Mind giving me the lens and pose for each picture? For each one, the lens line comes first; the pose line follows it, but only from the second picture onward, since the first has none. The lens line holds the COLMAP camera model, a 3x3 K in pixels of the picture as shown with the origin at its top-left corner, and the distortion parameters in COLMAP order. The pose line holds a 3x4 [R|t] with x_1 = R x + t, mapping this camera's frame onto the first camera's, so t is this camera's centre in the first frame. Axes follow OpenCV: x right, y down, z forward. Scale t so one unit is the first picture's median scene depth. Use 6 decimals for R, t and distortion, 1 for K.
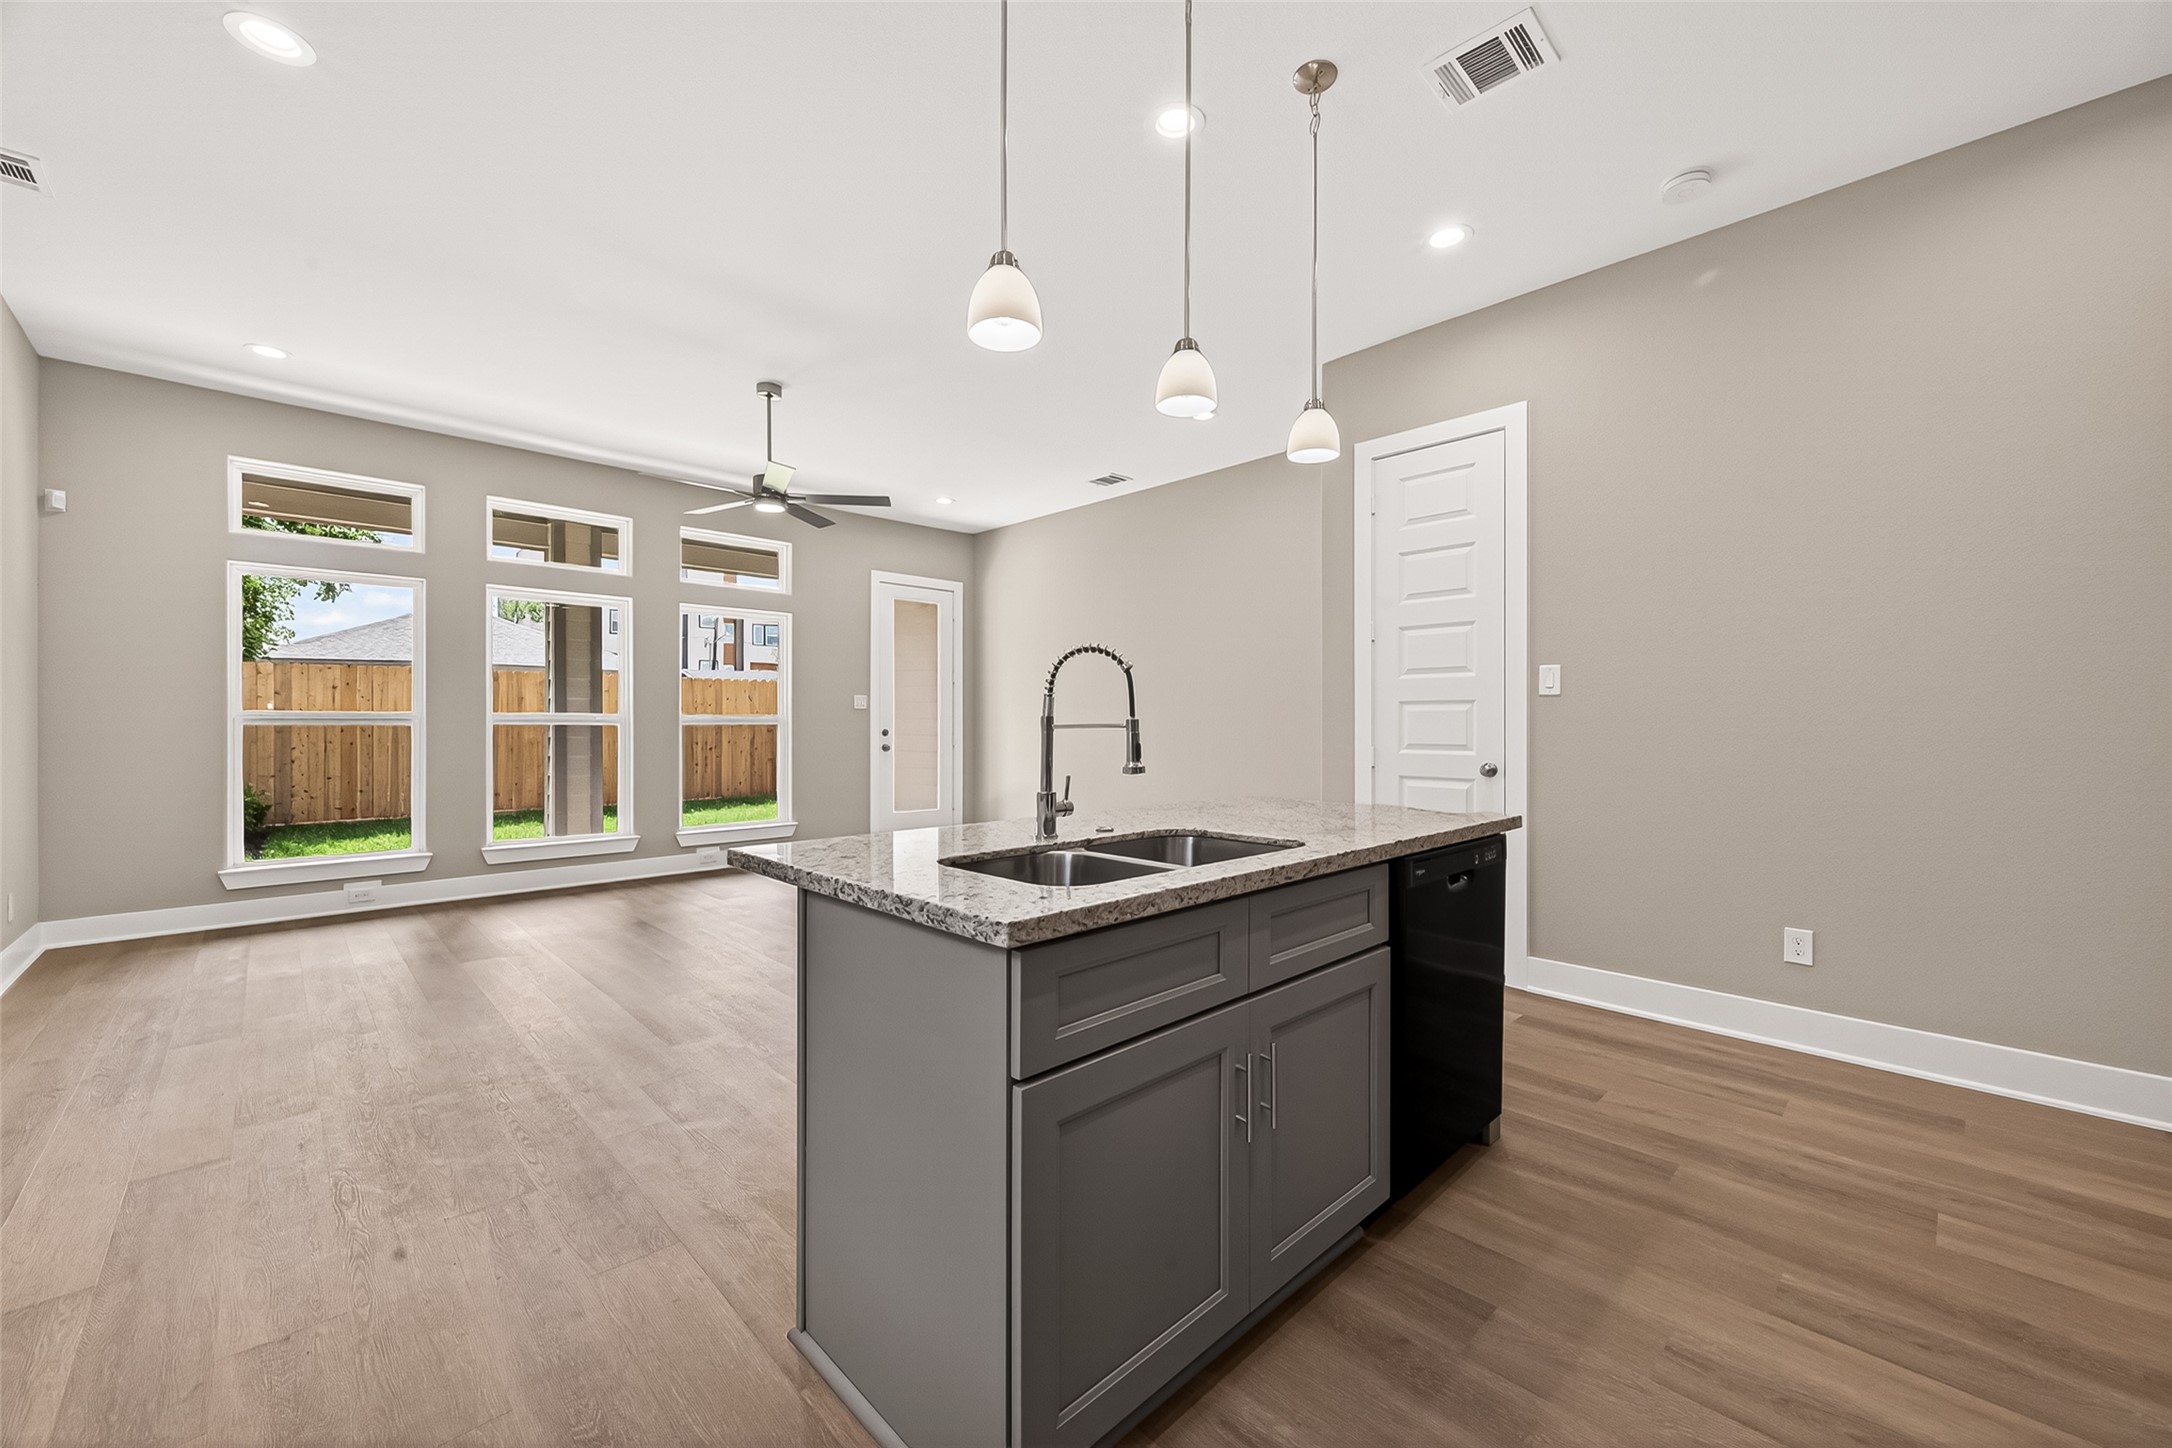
lens RADIAL K [[853.0, 0, 1092.3], [0, 853.0, 716.3], [0, 0, 1]] dist [0.000243, 0.000032]
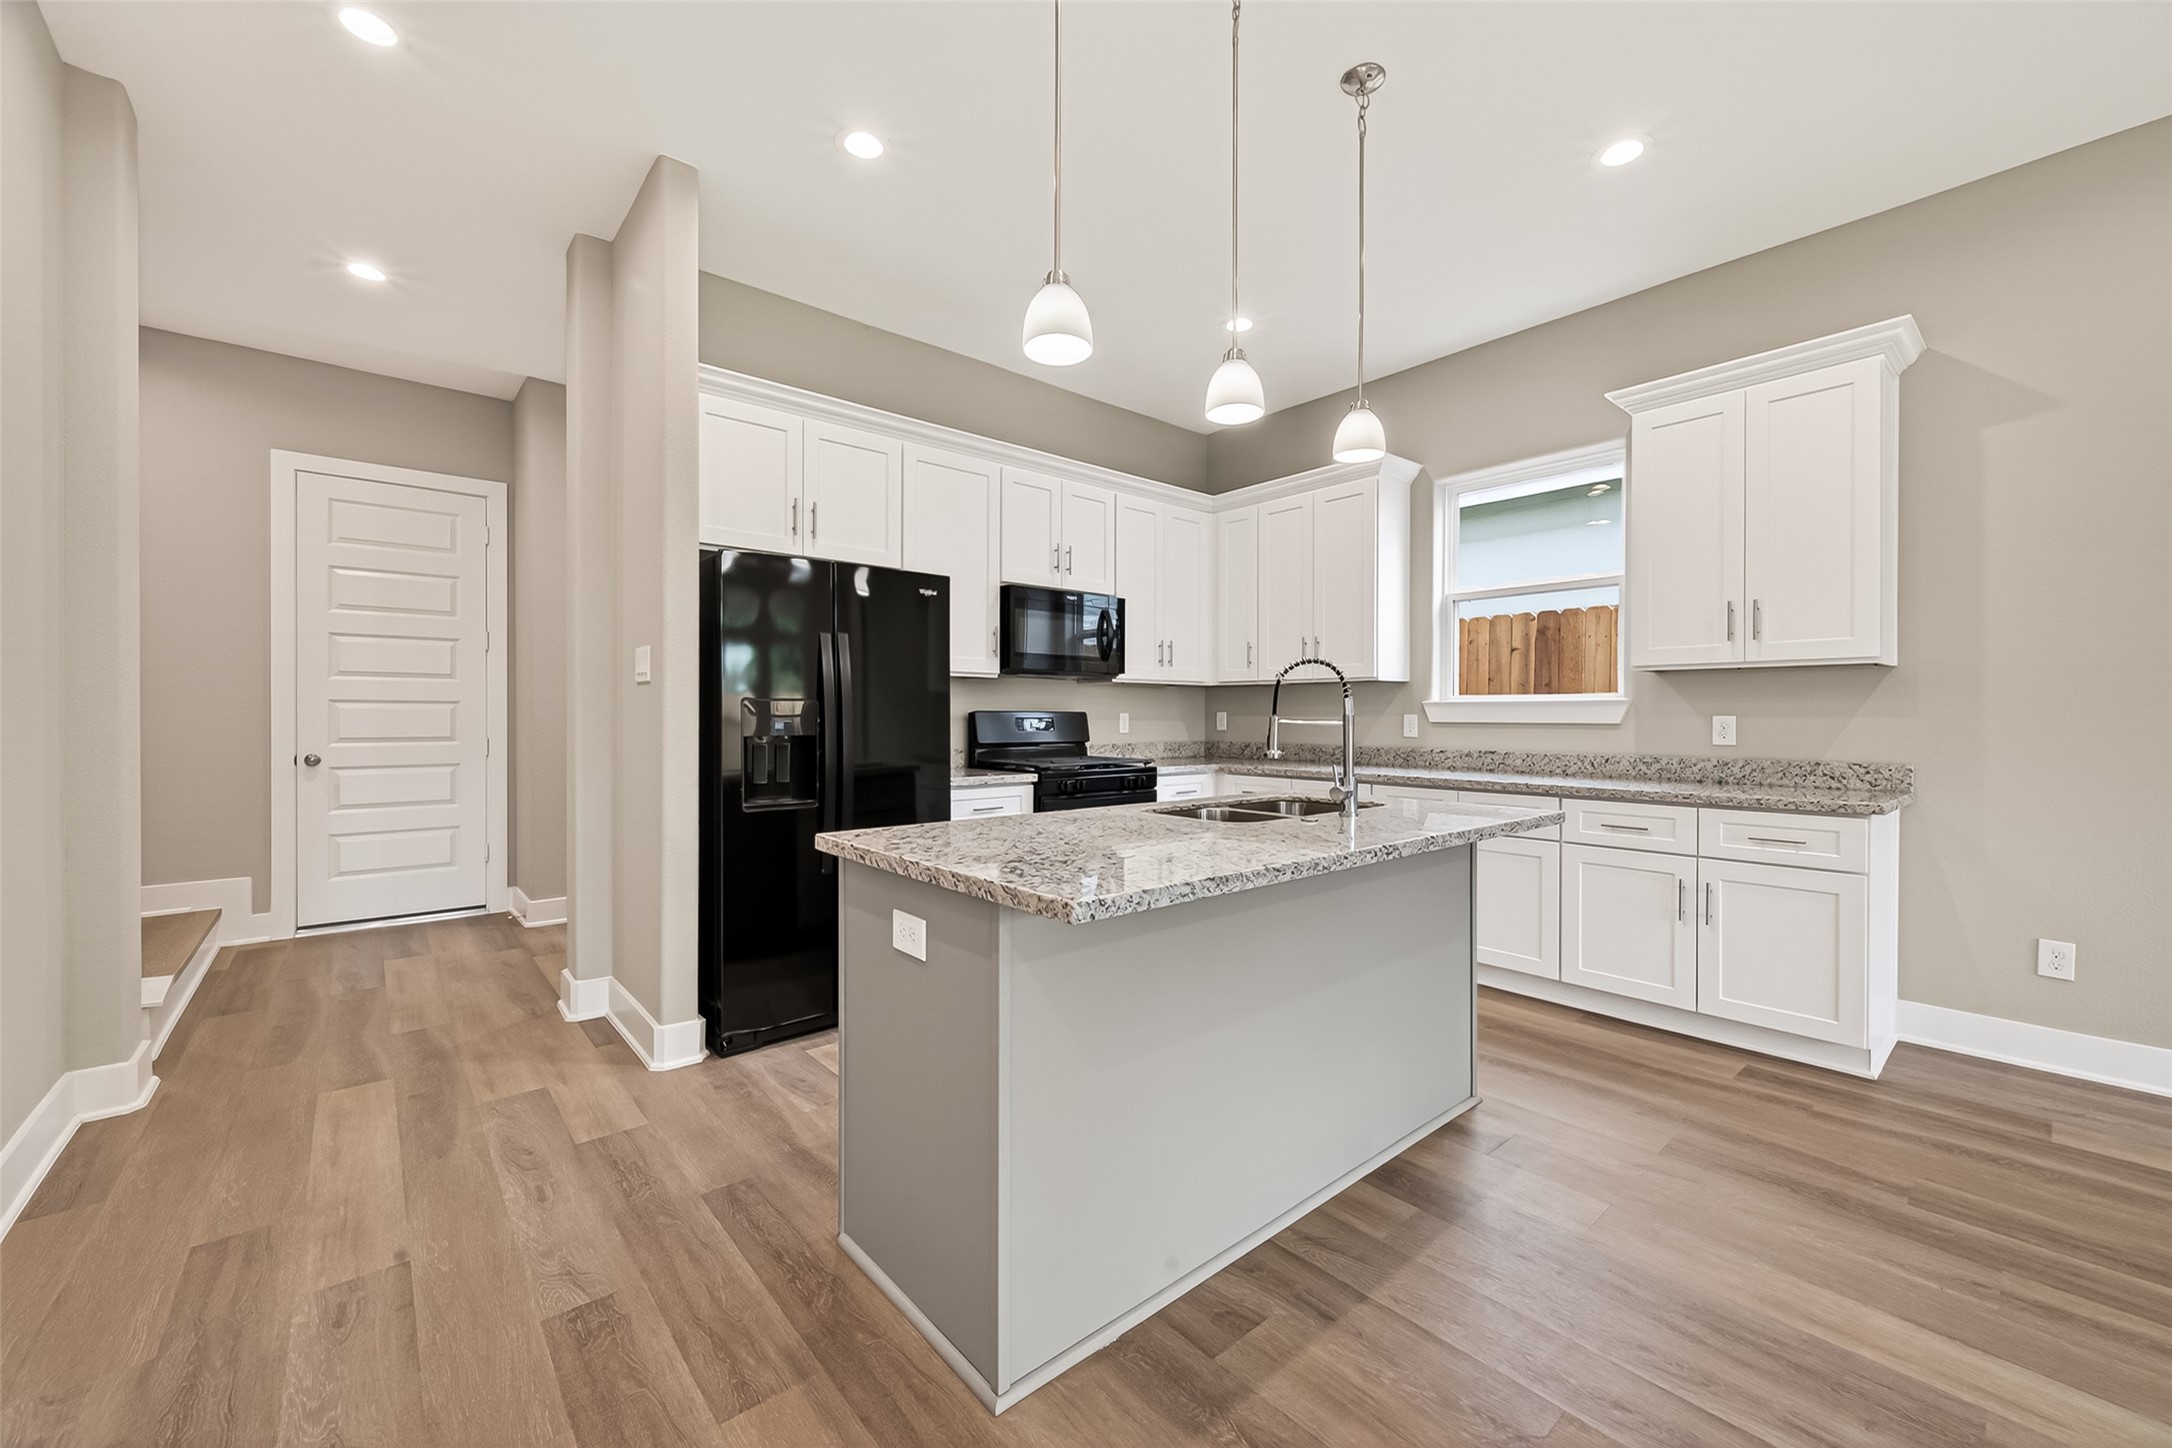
lens RADIAL K [[853.0, 0, 1092.3], [0, 853.0, 716.3], [0, 0, 1]] dist [0.000243, 0.000032]
pose [[-0.998459, -0.003698, 0.055372, 0.195059], [-0.003950, 0.999982, -0.004449, 0.008143], [-0.055355, -0.004660, -0.998456, 1.709833]]
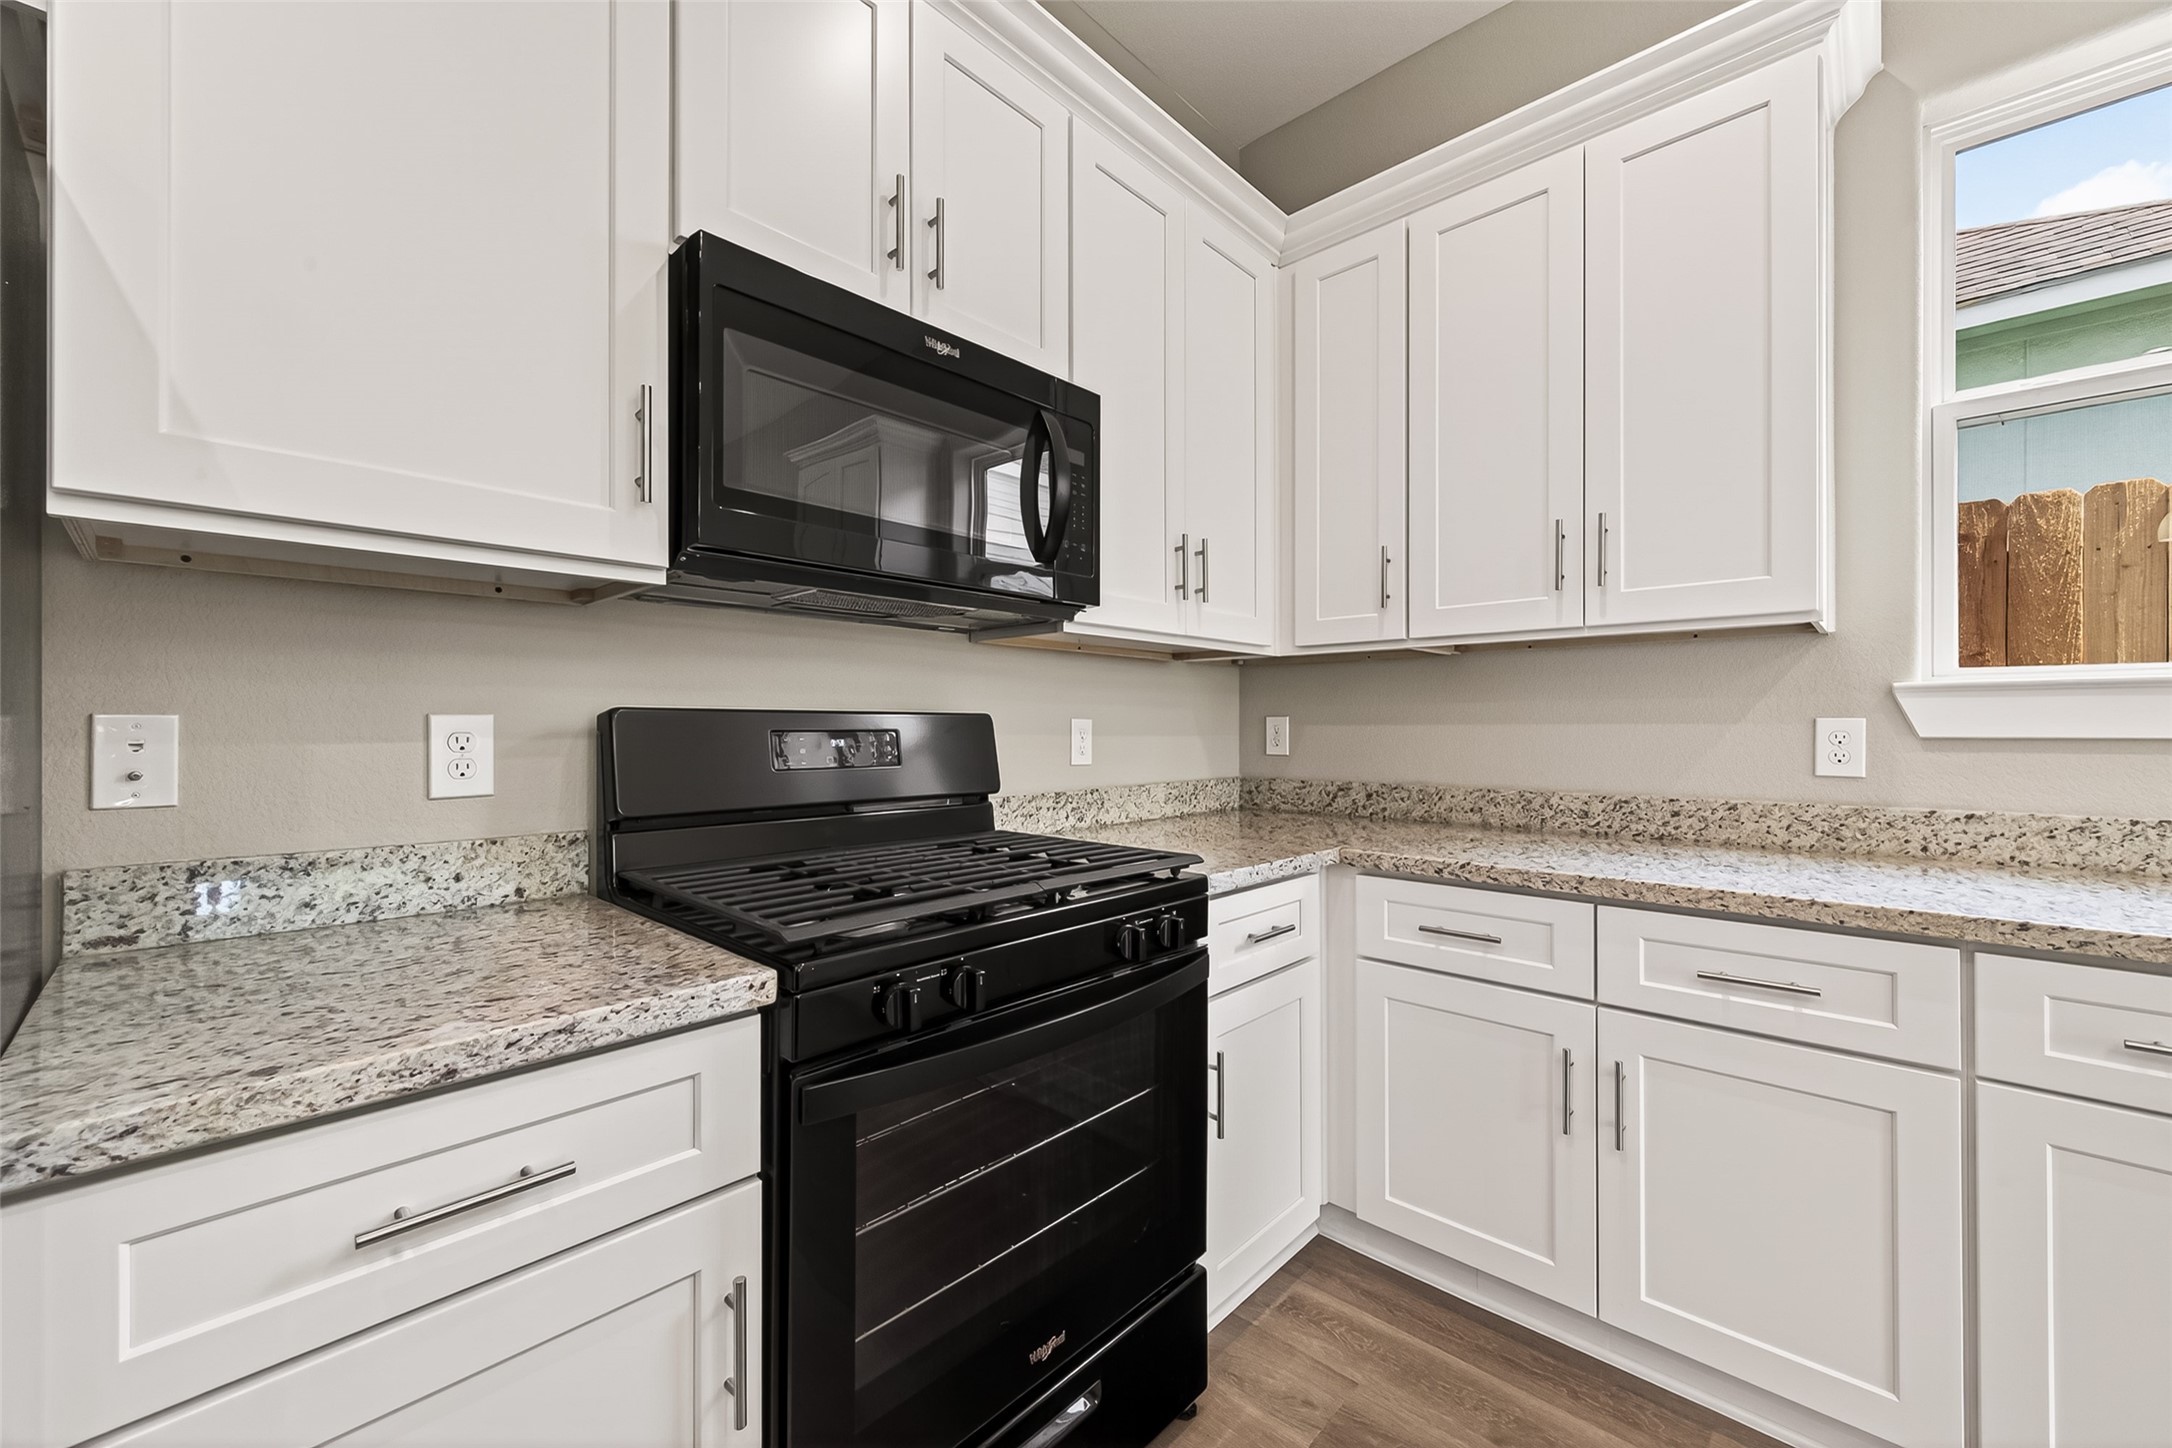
lens RADIAL K [[843.7, 0, 1086.0], [0, 843.7, 724.0], [0, 0, 1]] dist [0.001657, 0.000081]
pose [[-0.999272, -0.000473, -0.038139, 0.264825], [-0.000015, 0.999928, -0.012016, 0.007209], [0.038142, -0.012007, -0.999200, 0.501018]]
